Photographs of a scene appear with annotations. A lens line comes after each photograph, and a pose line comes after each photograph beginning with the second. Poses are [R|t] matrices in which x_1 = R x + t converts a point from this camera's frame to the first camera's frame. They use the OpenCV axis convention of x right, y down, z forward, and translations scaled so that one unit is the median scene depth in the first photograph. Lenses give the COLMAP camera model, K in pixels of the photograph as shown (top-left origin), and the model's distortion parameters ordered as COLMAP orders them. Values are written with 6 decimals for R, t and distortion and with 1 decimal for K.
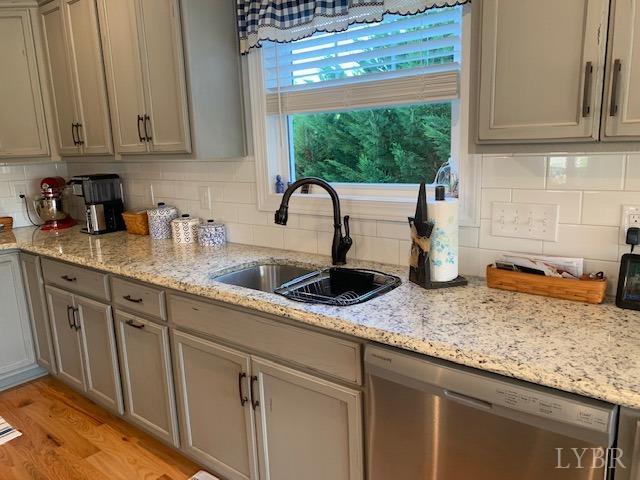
lens RADIAL K [[484.2, 0, 320.2], [0, 484.2, 238.9], [0, 0, 1]] dist [0.039387, -0.046855]
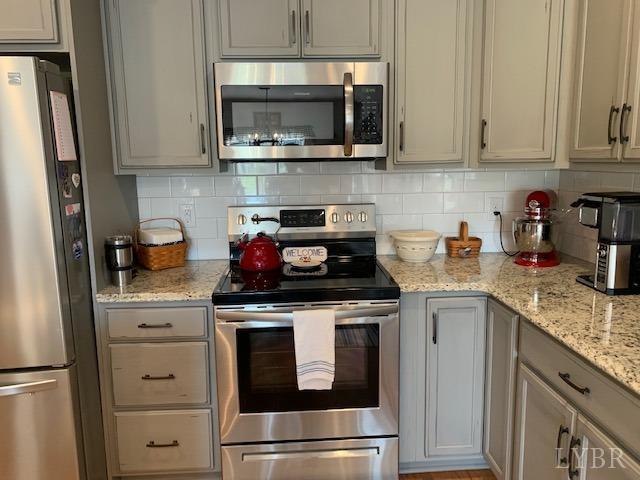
lens RADIAL K [[484.2, 0, 321.1], [0, 484.2, 241.3], [0, 0, 1]] dist [0.039387, -0.046855]
pose [[0.673896, 0.148637, -0.723721, -0.375309], [-0.149742, 0.986702, 0.063215, -0.078464], [0.723493, 0.065771, 0.687191, 0.451112]]
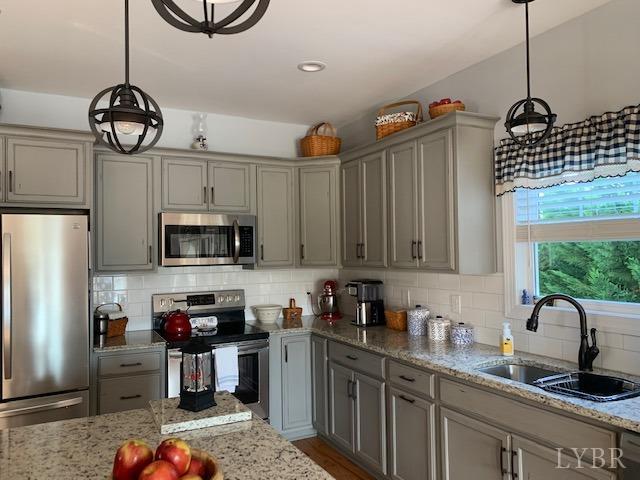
lens RADIAL K [[484.2, 0, 324.0], [0, 484.2, 240.5], [0, 0, 1]] dist [0.039387, -0.046855]
pose [[0.919431, 0.013430, -0.393023, -0.075832], [-0.093246, 0.978360, -0.184707, 0.021131], [0.382037, 0.206473, 0.900787, -0.331489]]
